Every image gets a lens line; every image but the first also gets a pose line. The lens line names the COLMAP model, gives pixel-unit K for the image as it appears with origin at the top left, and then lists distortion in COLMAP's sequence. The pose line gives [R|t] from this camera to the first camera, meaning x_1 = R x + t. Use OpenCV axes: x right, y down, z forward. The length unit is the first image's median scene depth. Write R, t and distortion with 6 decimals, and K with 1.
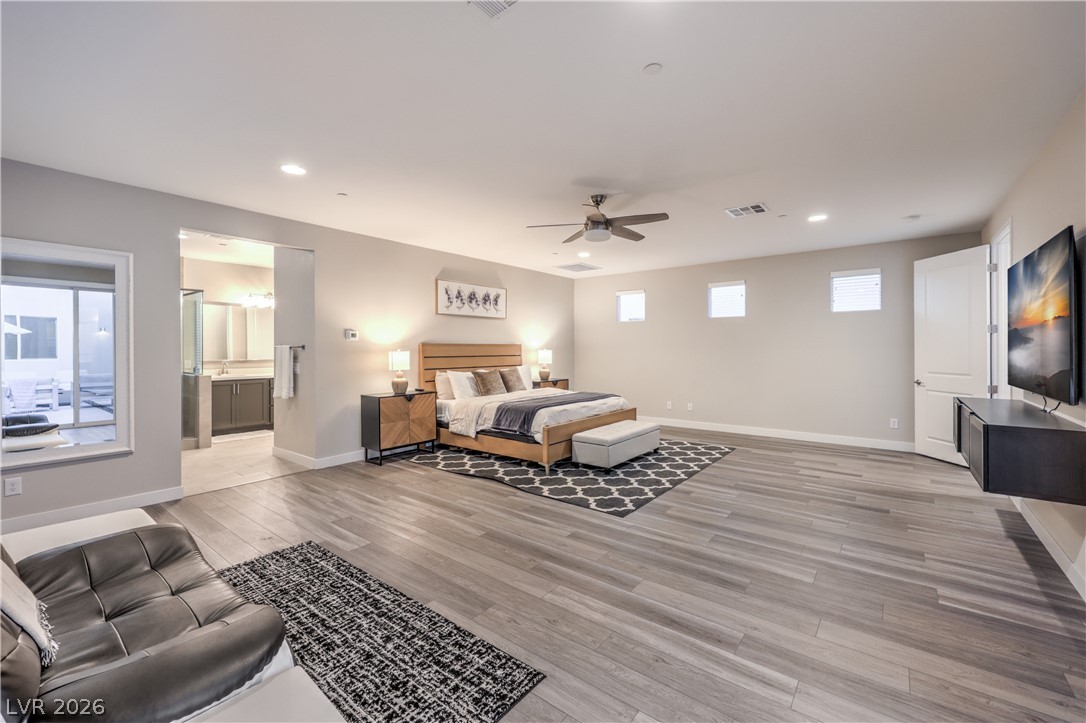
lens RADIAL K [[455.2, 0, 540.9], [0, 455.2, 347.3], [0, 0, 1]] dist [-0.000481, -0.000197]
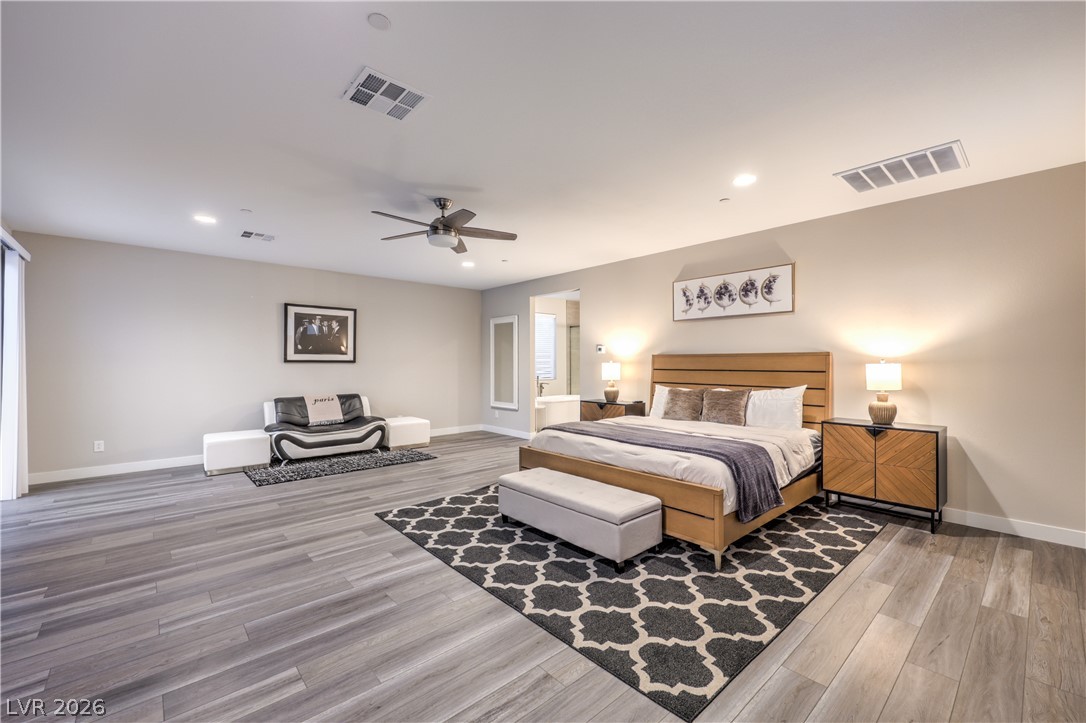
lens RADIAL K [[442.2, 0, 546.6], [0, 442.2, 355.2], [0, 0, 1]] dist [-0.001792, -0.000026]
pose [[-0.163747, -0.015087, -0.986387, 0.745695], [0.000887, 0.999880, -0.015440, 0.006757], [0.986502, -0.003403, -0.163714, 1.015373]]
